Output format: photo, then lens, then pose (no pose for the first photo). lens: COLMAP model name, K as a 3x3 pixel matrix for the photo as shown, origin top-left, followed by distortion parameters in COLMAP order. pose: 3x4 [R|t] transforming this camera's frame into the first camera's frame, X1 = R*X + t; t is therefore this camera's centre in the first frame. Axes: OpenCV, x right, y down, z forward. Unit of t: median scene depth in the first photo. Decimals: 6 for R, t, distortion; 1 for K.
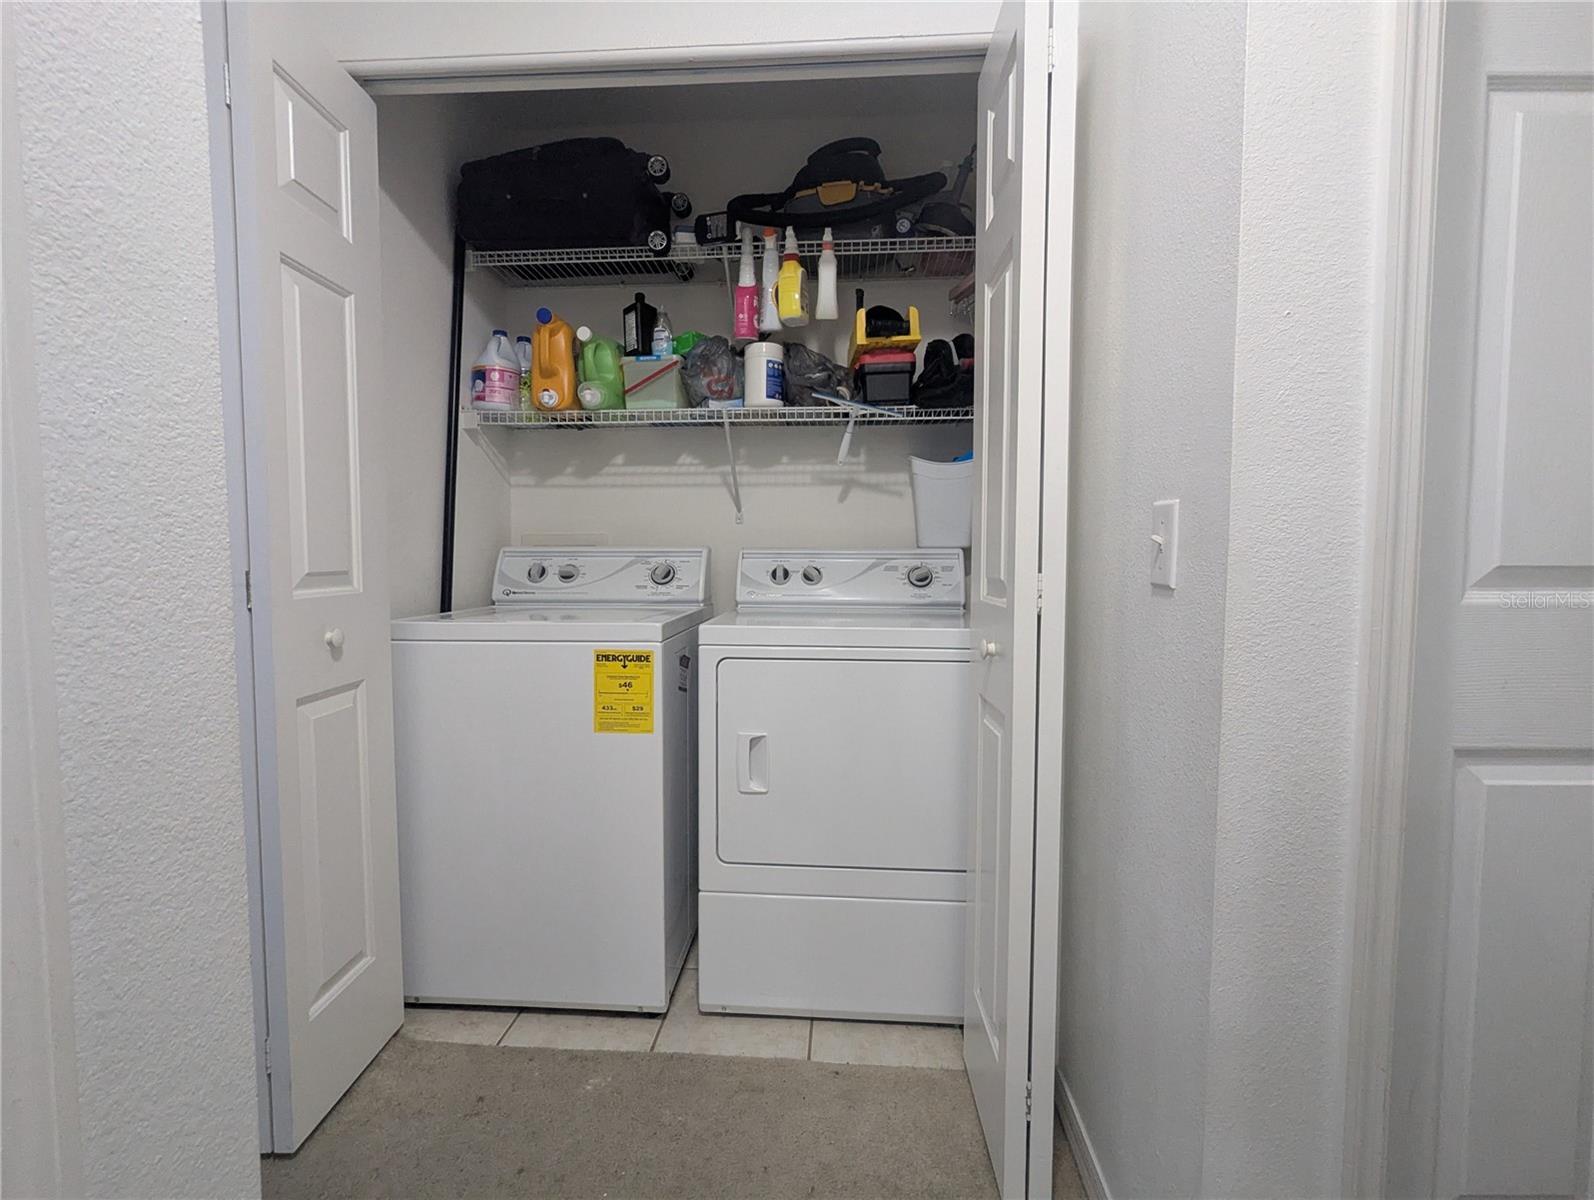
lens RADIAL K [[745.9, 0, 789.3], [0, 745.9, 601.9], [0, 0, 1]] dist [0.001356, -0.002304]
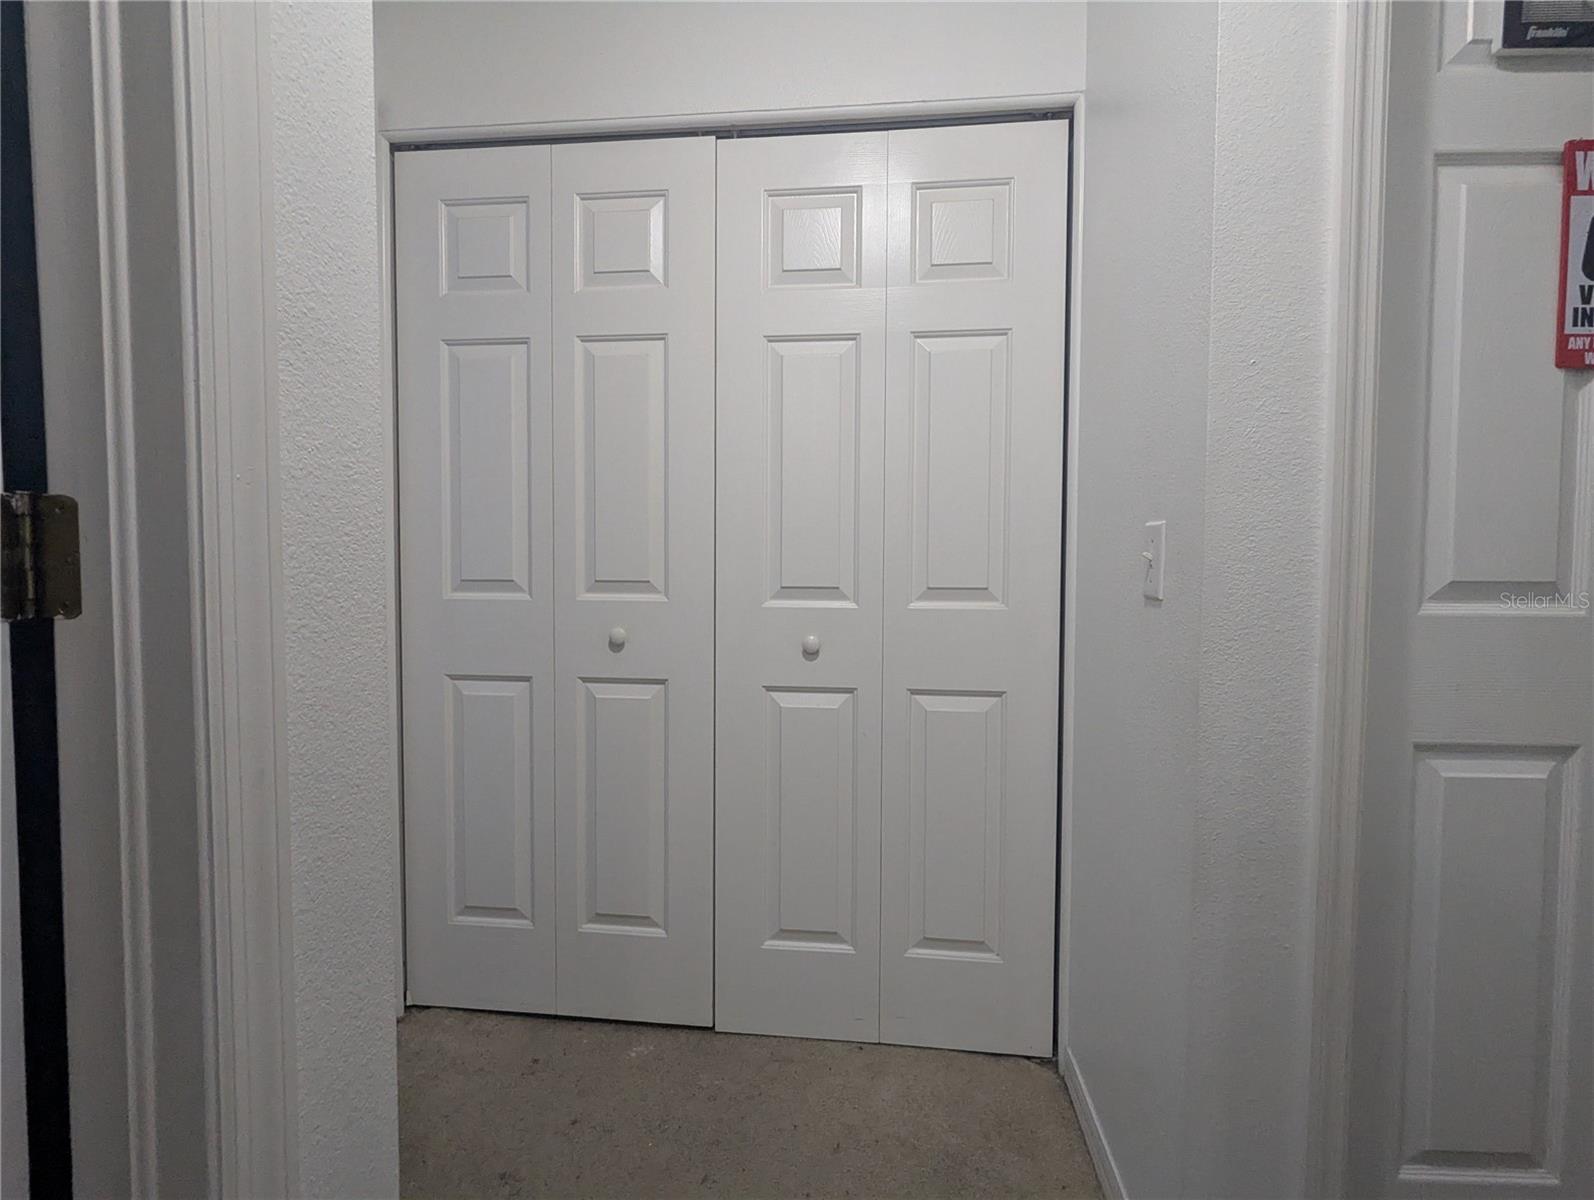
lens RADIAL K [[745.9, 0, 795.4], [0, 745.9, 592.9], [0, 0, 1]] dist [0.001356, -0.002304]
pose [[0.999583, 0.006592, -0.028101, -0.007285], [-0.007429, 0.999528, -0.029804, 0.010689], [0.027892, 0.030000, 0.999161, -0.159362]]
